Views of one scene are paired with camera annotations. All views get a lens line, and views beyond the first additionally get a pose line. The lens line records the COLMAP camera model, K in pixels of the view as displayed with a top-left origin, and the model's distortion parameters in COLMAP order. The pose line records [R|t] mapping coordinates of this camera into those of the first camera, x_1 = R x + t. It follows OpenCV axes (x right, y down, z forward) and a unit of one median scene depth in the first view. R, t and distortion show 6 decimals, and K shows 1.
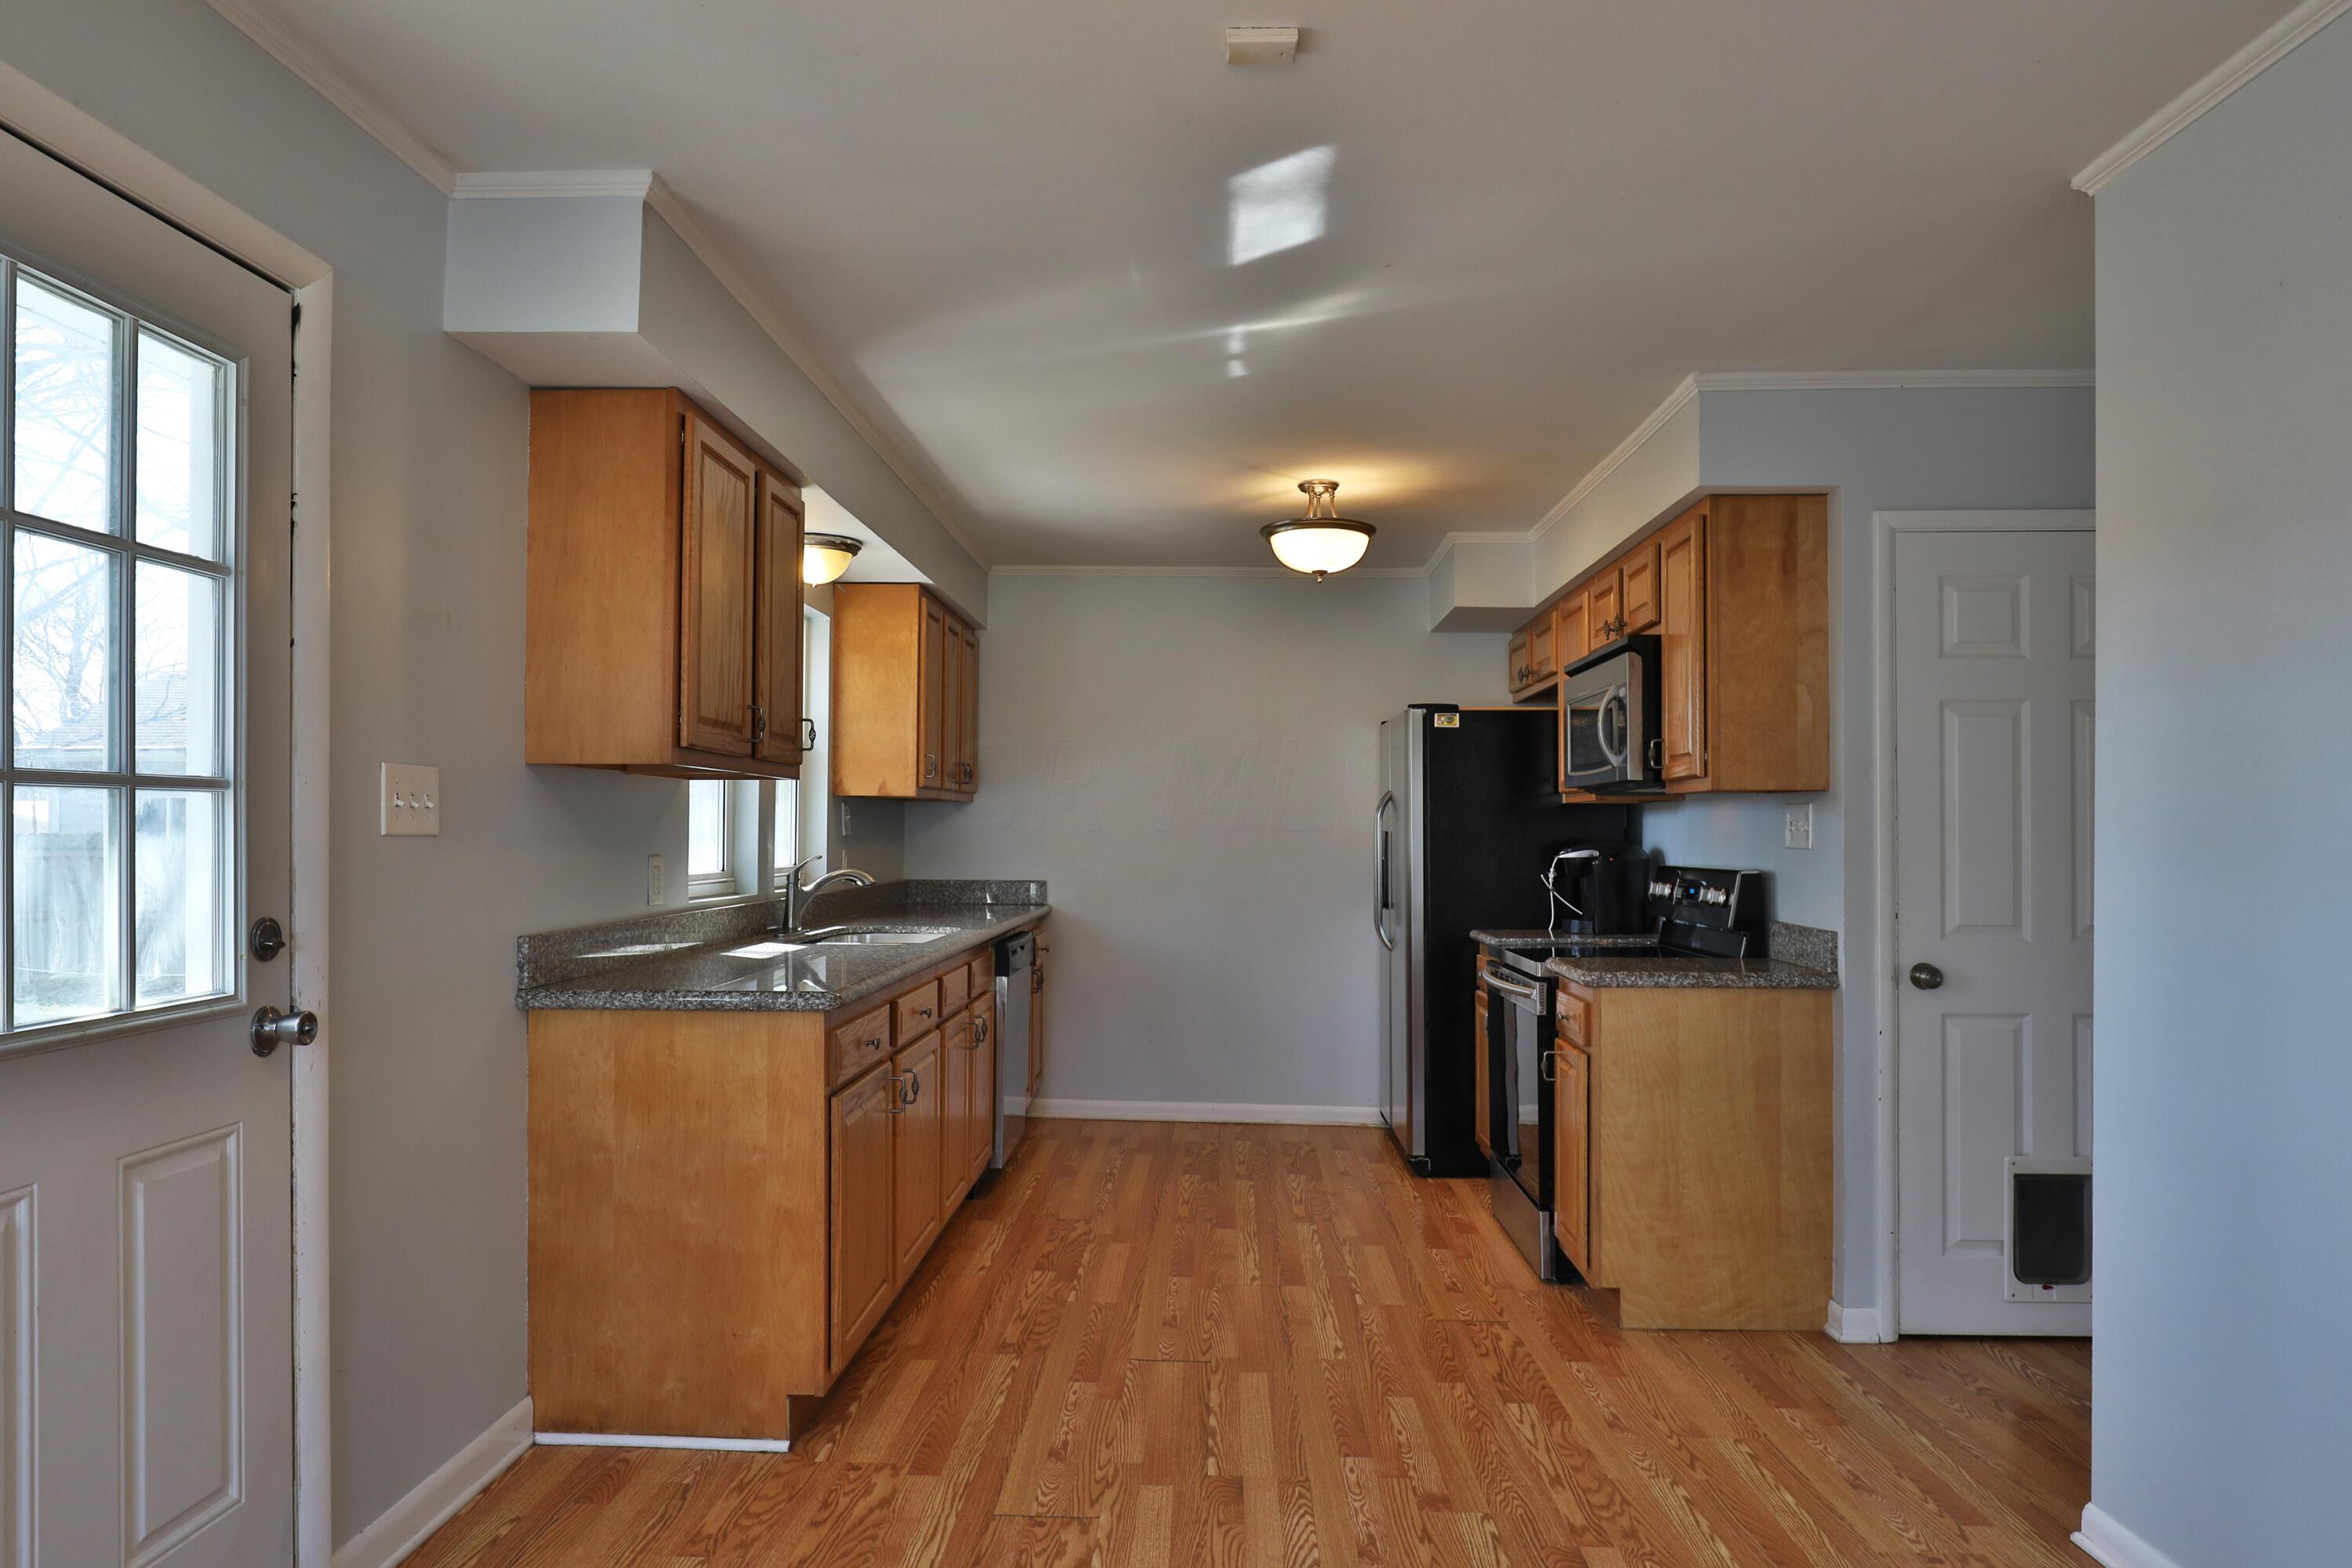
lens RADIAL K [[1412.1, 0, 1177.9], [0, 1412.1, 822.8], [0, 0, 1]] dist [-0.000293, -0.000127]
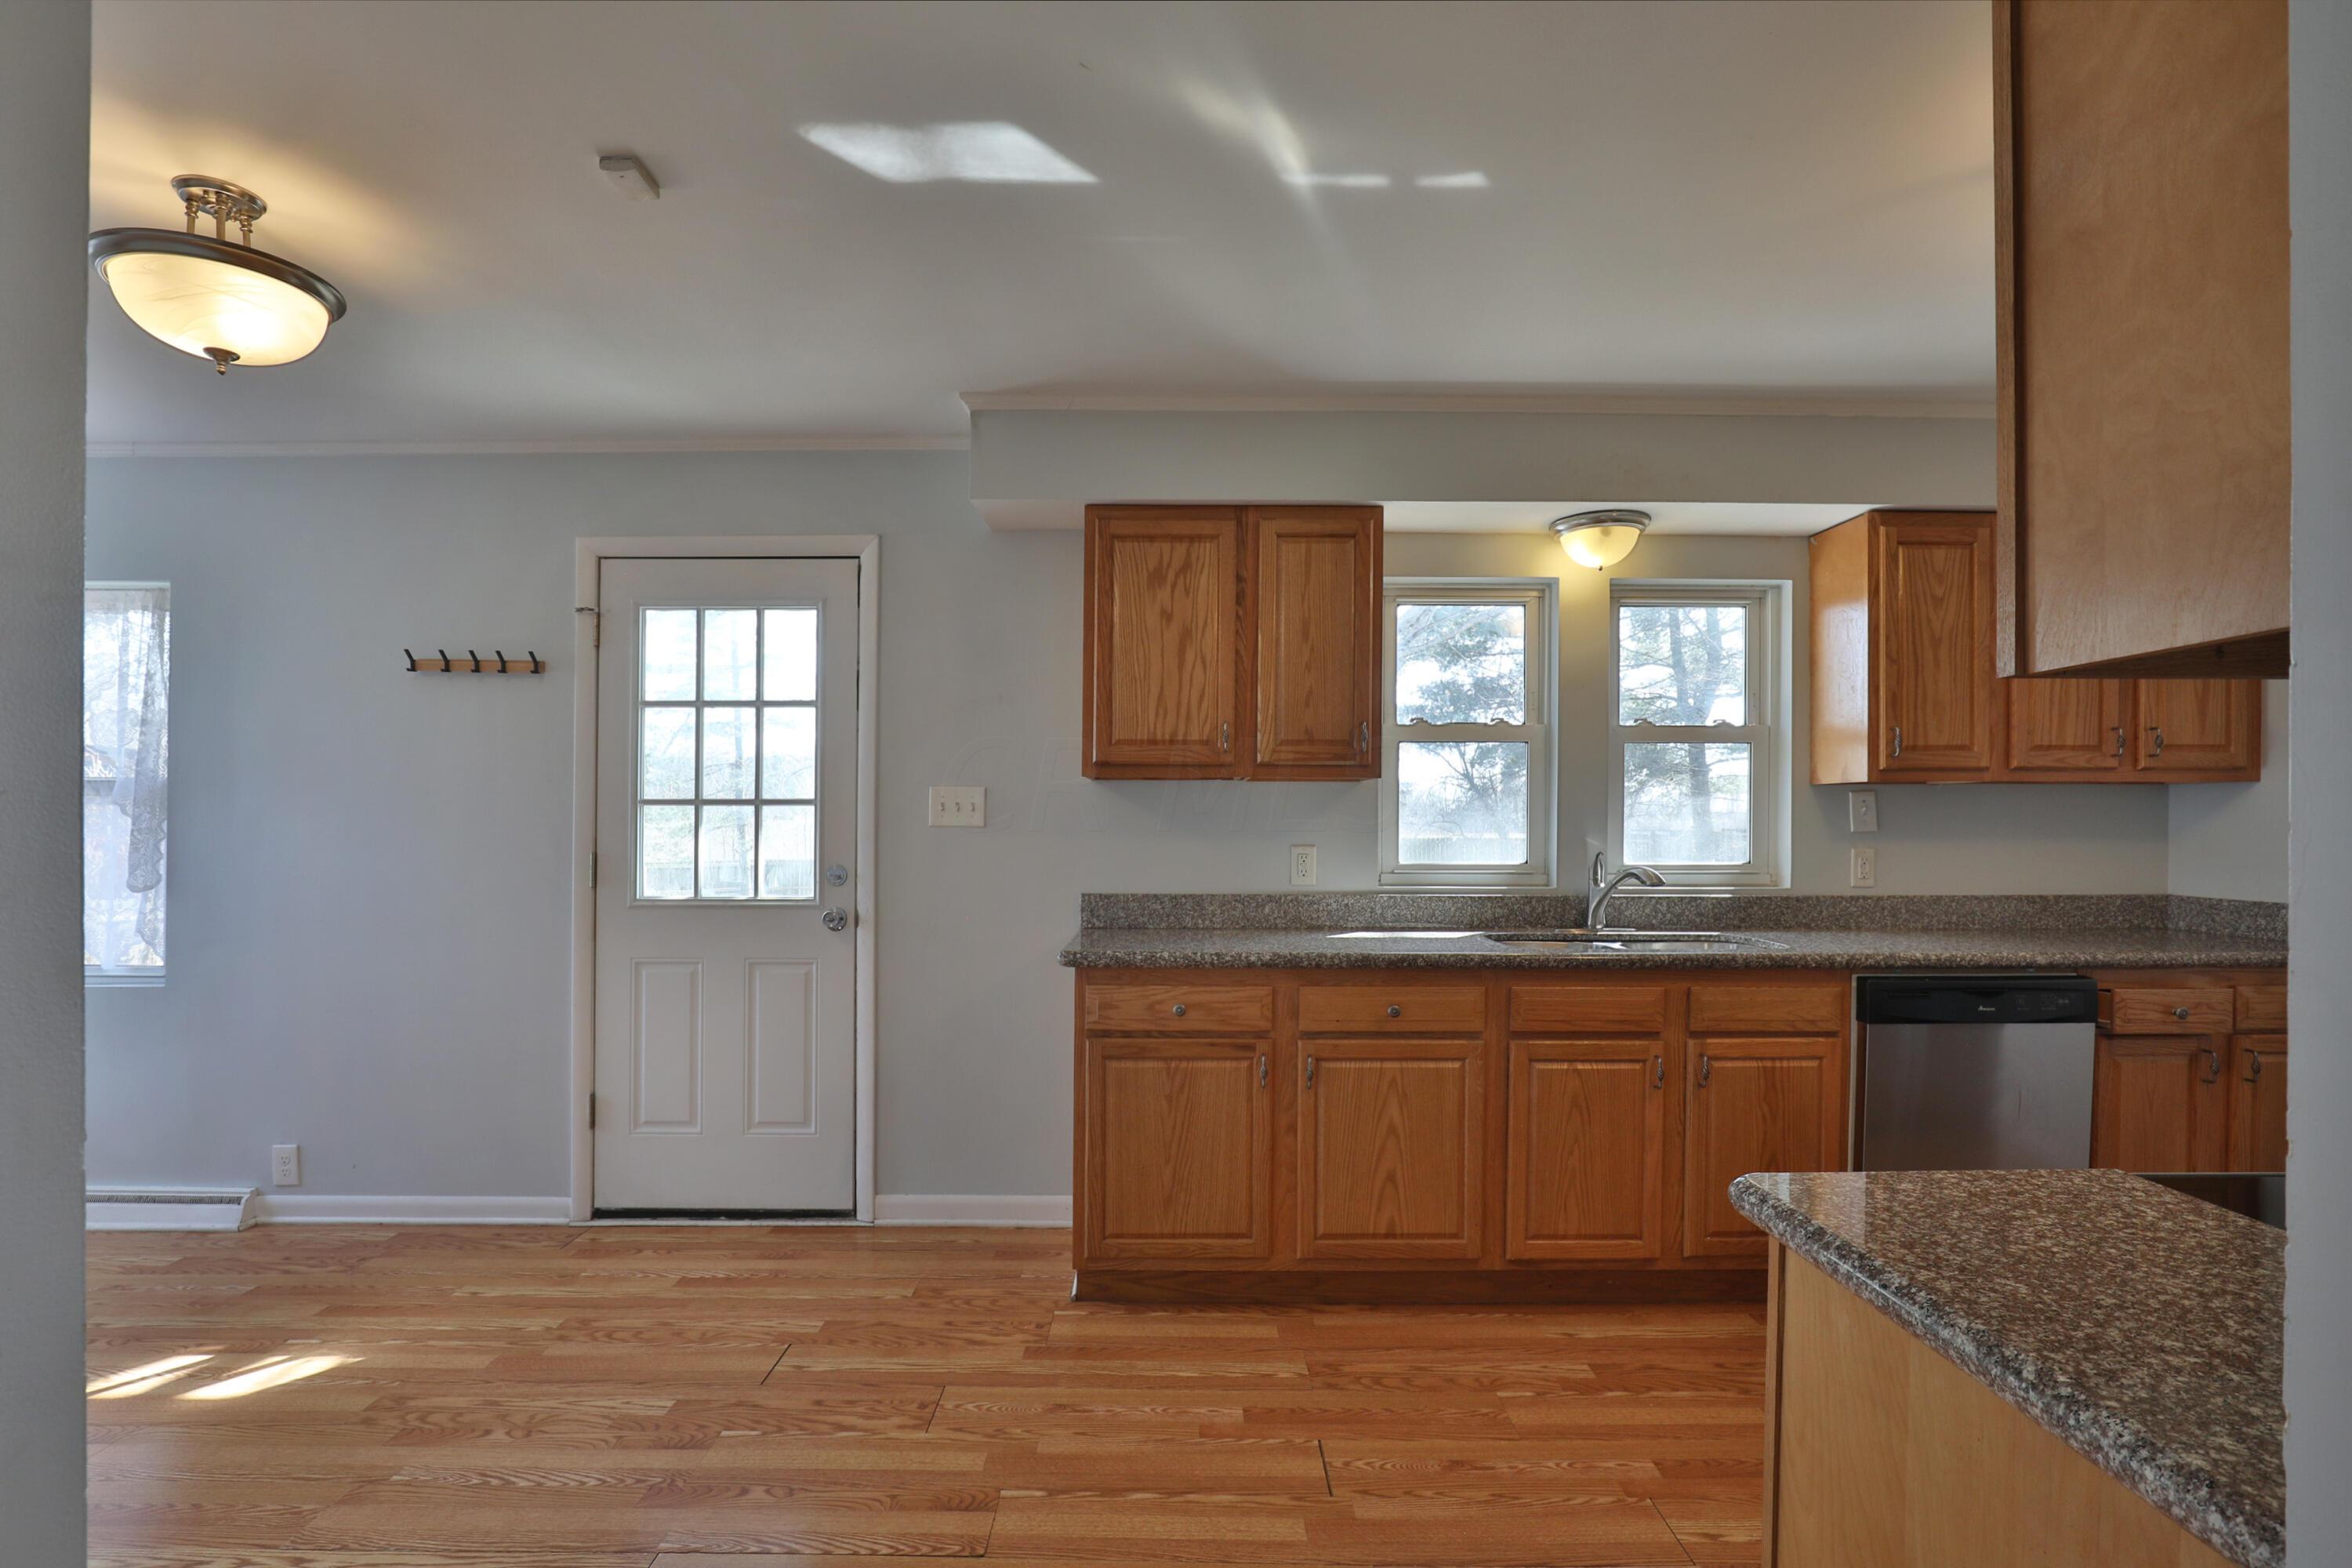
lens RADIAL K [[1137.8, 0, 1176.8], [0, 1137.8, 821.5], [0, 0, 1]] dist [-0.018797, 0.000071]
pose [[0.037942, -0.006822, -0.999257, 0.747476], [0.003395, 0.999972, -0.006698, 0.011282], [0.999274, -0.003138, 0.037964, 1.021994]]
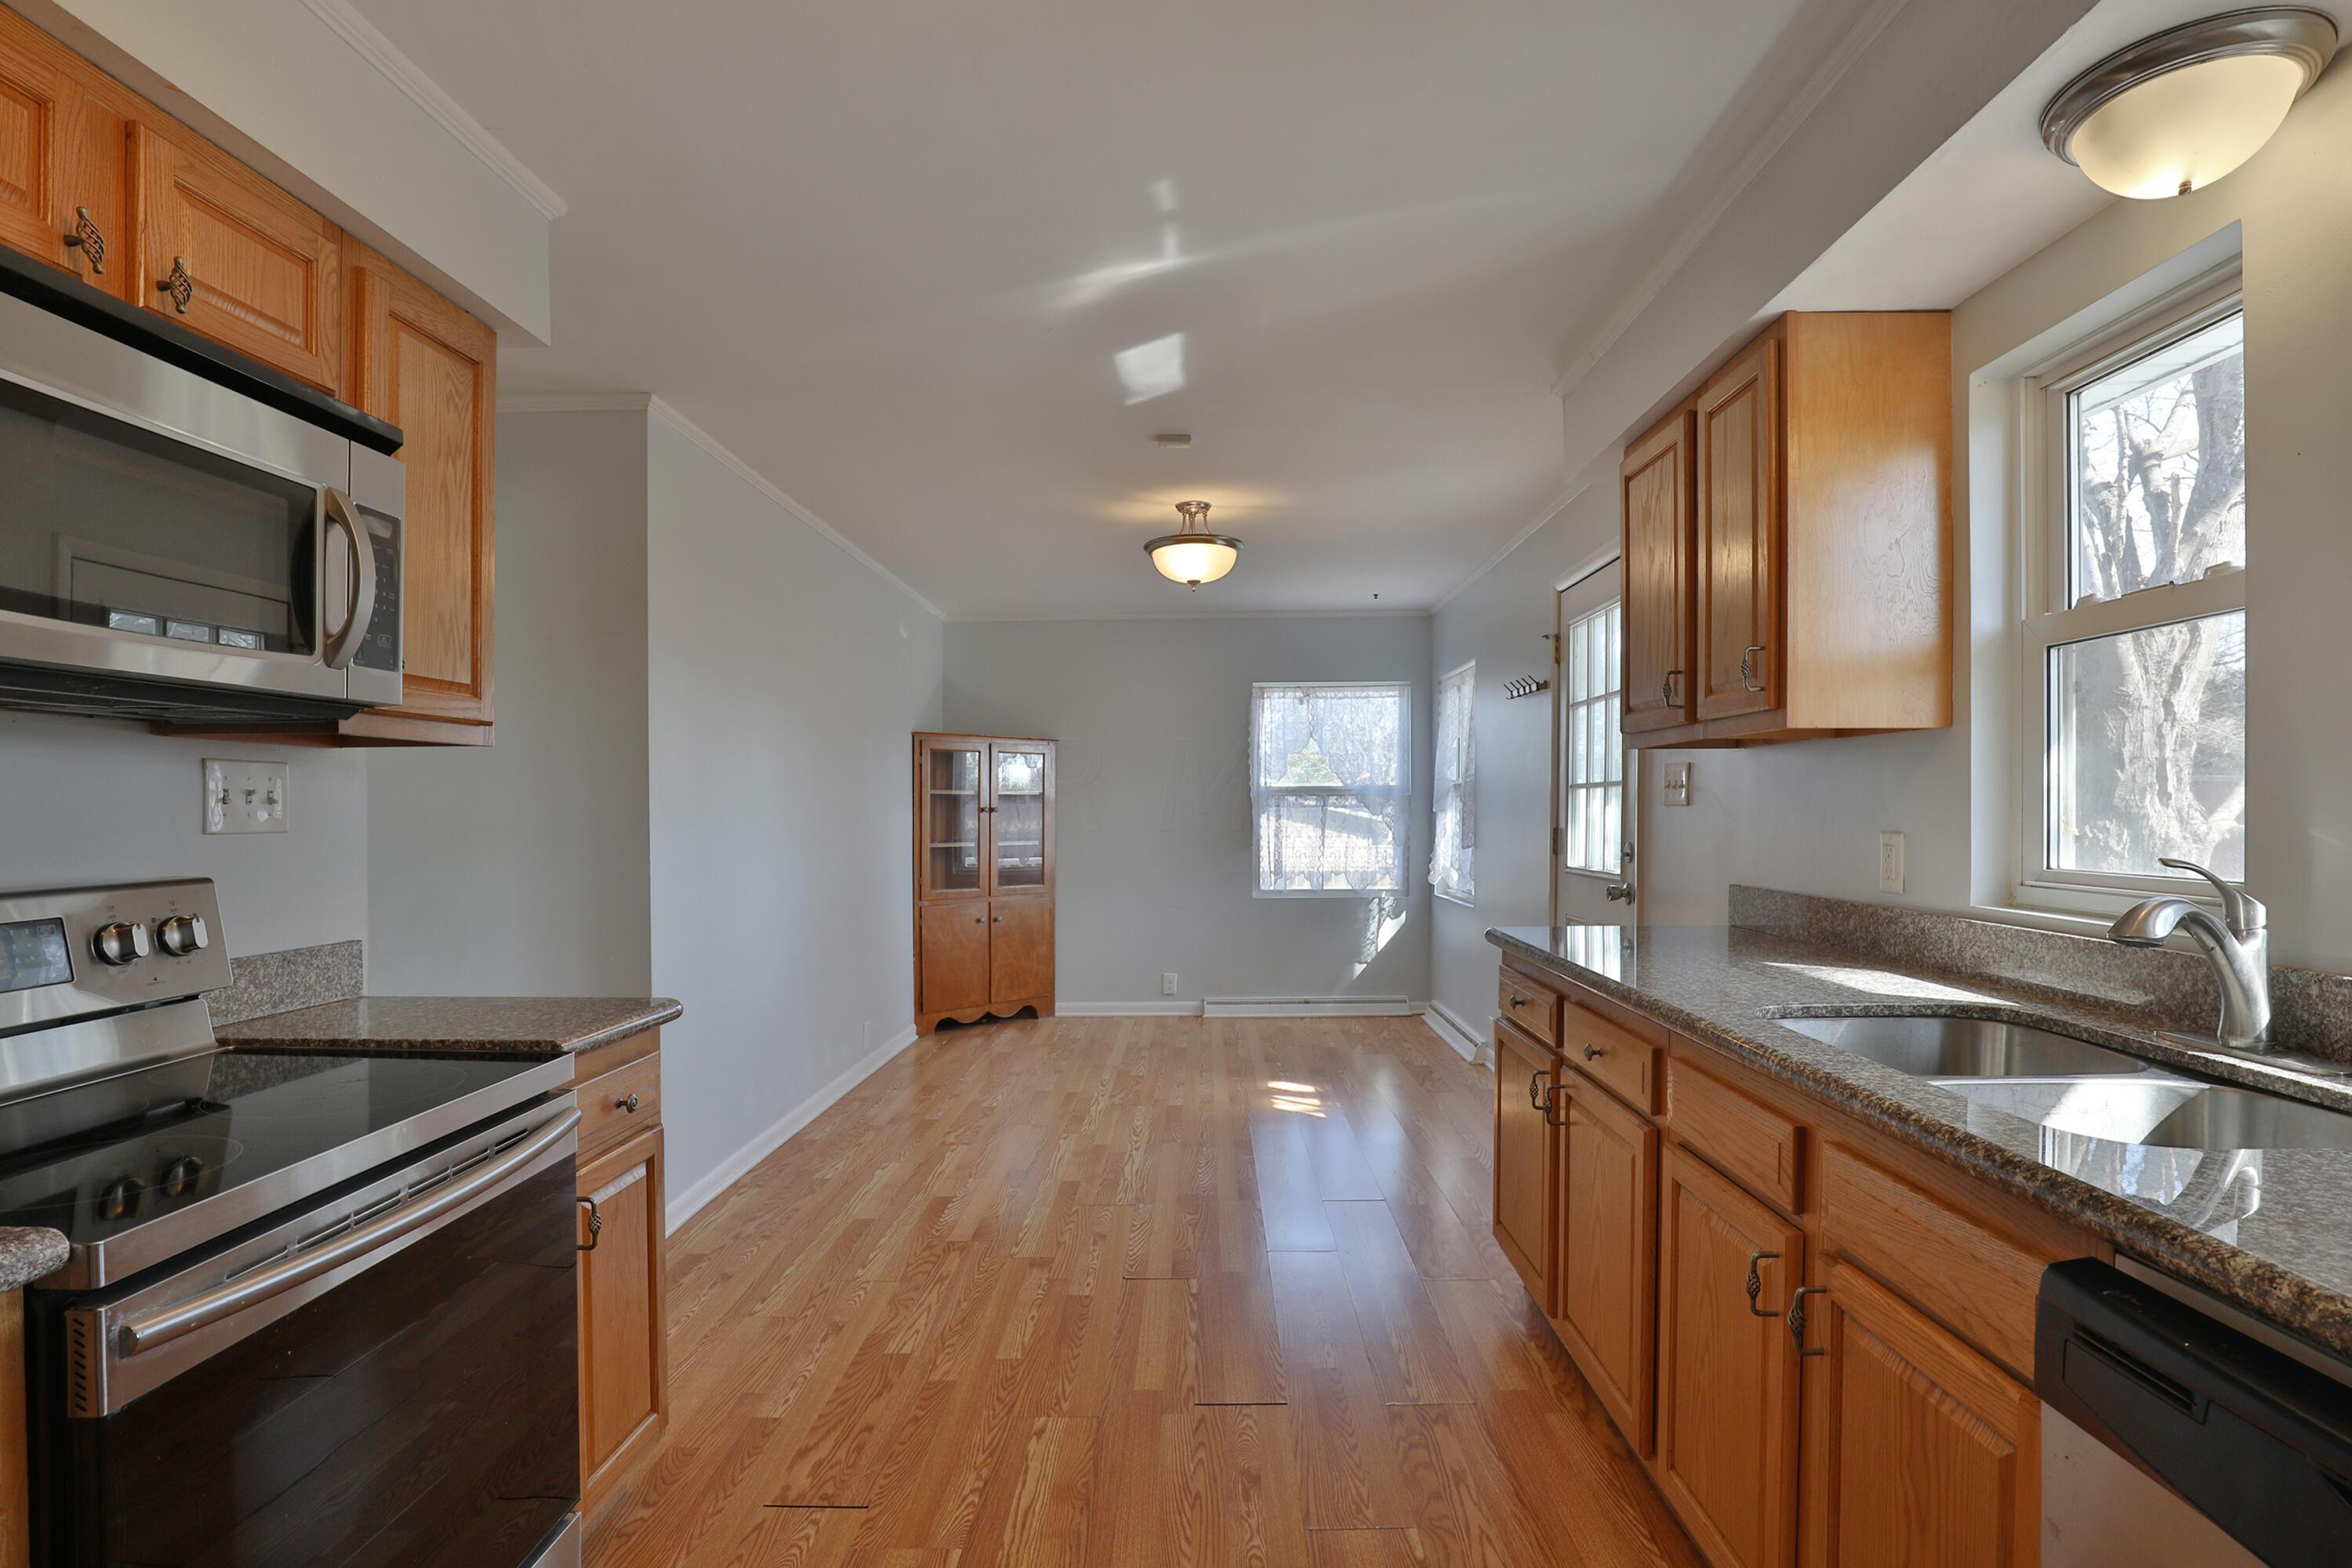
lens RADIAL K [[1137.8, 0, 1176.8], [0, 1137.8, 821.5], [0, 0, 1]] dist [-0.018797, 0.000071]
pose [[-0.999944, -0.004035, -0.009790, 0.049125], [-0.004031, 0.999992, -0.000488, 0.021163], [0.009792, -0.000449, -0.999952, 1.958475]]
